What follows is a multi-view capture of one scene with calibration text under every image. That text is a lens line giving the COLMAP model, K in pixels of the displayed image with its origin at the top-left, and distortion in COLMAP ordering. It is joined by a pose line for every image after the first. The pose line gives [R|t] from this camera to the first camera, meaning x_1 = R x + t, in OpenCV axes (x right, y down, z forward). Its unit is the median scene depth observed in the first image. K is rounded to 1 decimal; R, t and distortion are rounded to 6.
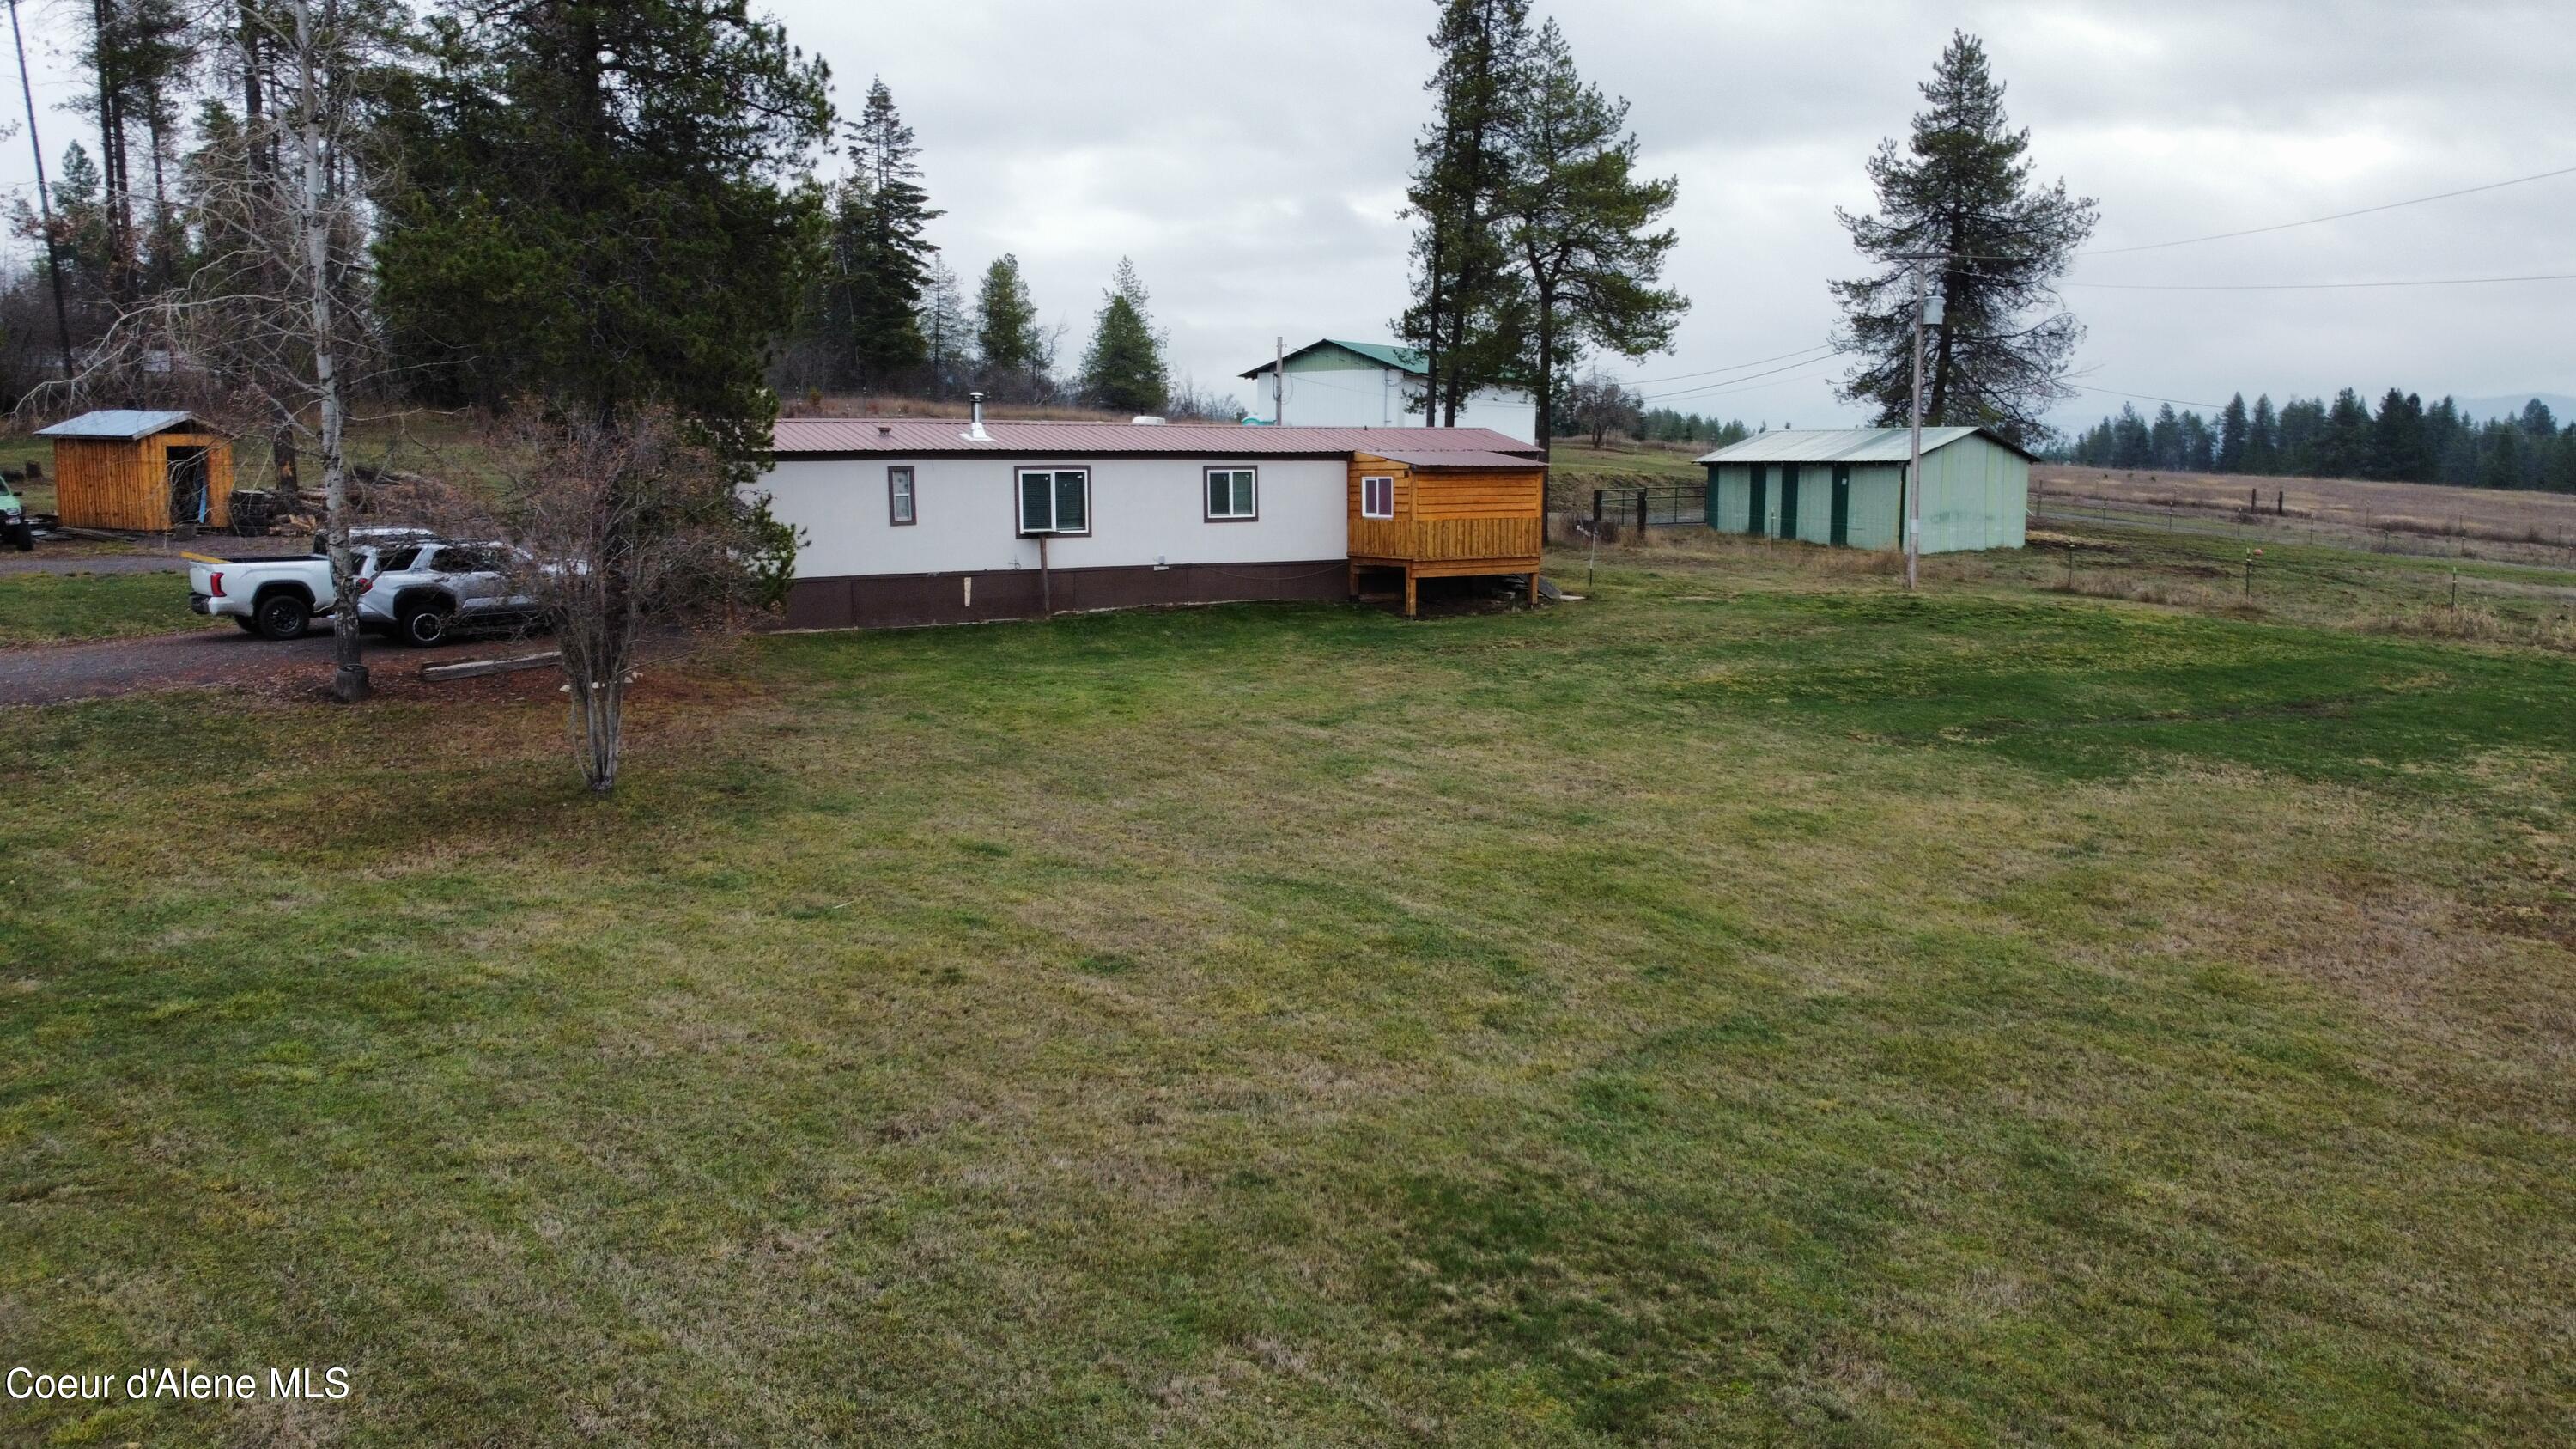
lens RADIAL K [[1937.3, 0, 1257.8], [0, 1937.3, 729.0], [0, 0, 1]] dist [0.024812, -0.034663]
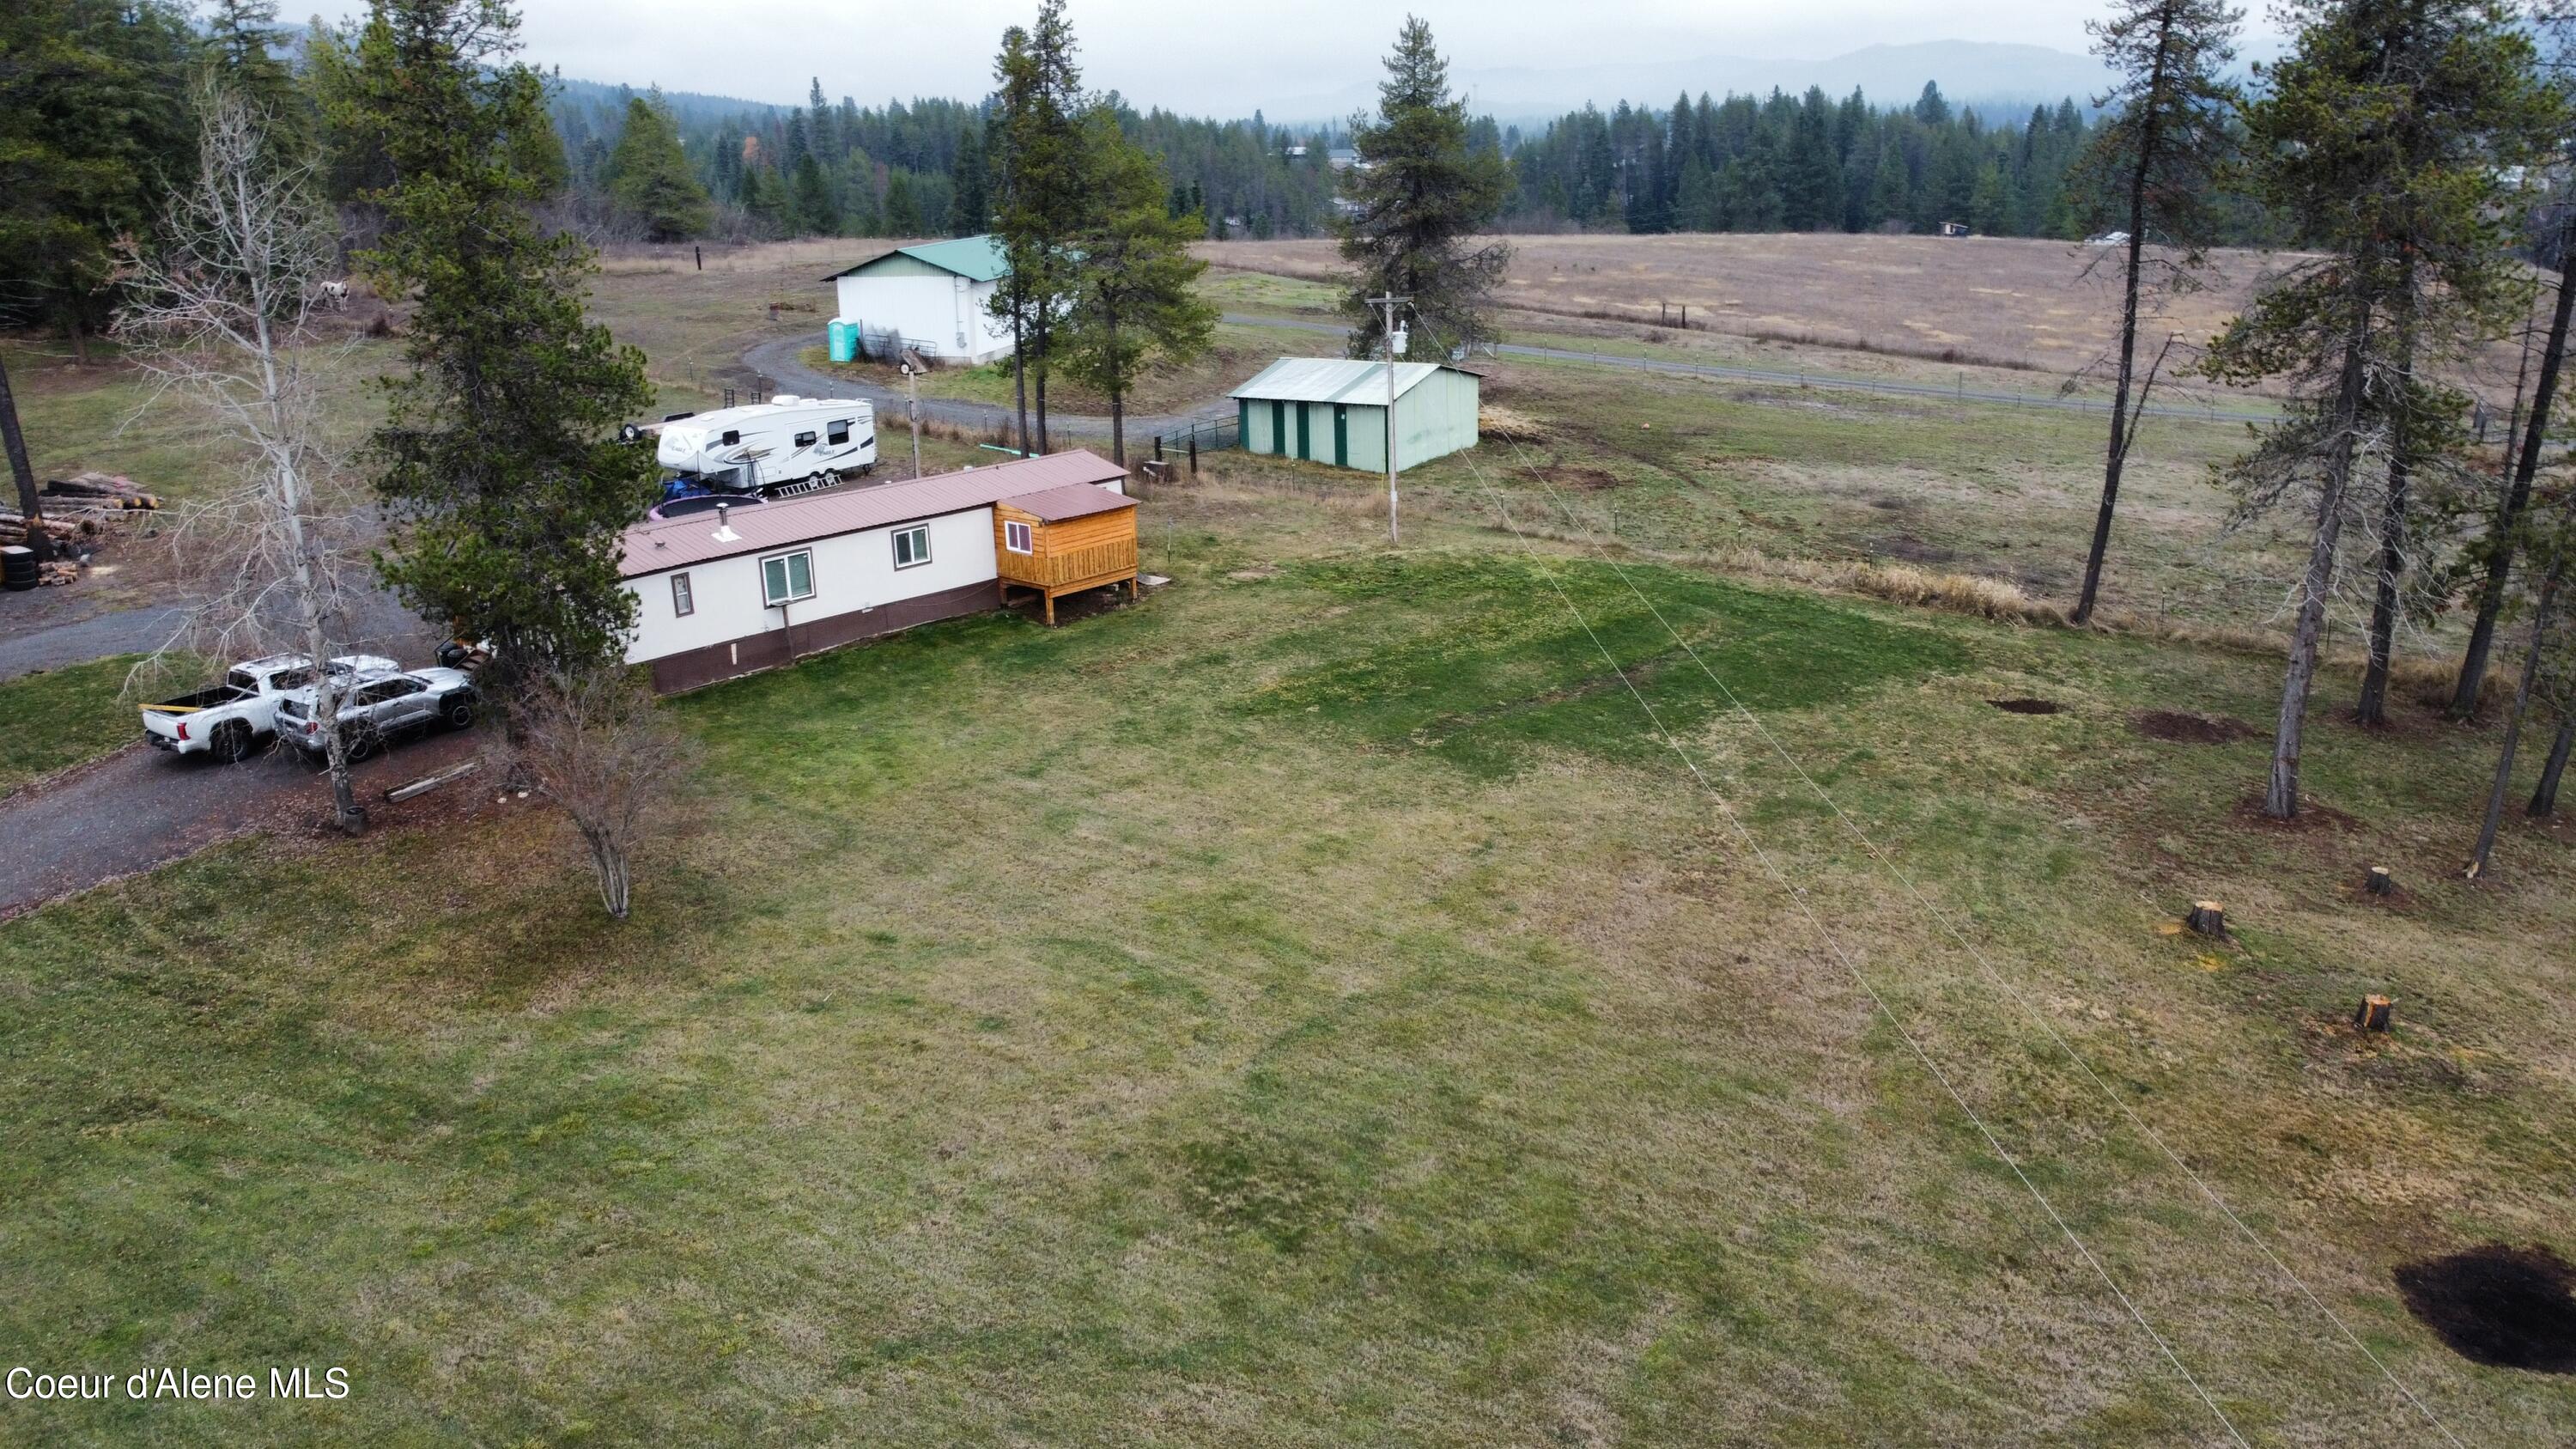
lens RADIAL K [[1937.3, 0, 1257.8], [0, 1937.3, 729.0], [0, 0, 1]] dist [0.024812, -0.034663]
pose [[0.968111, -0.099038, 0.230116, -0.190880], [0.061655, 0.984479, 0.164318, -0.373601], [-0.242818, -0.144890, 0.959190, -0.689100]]
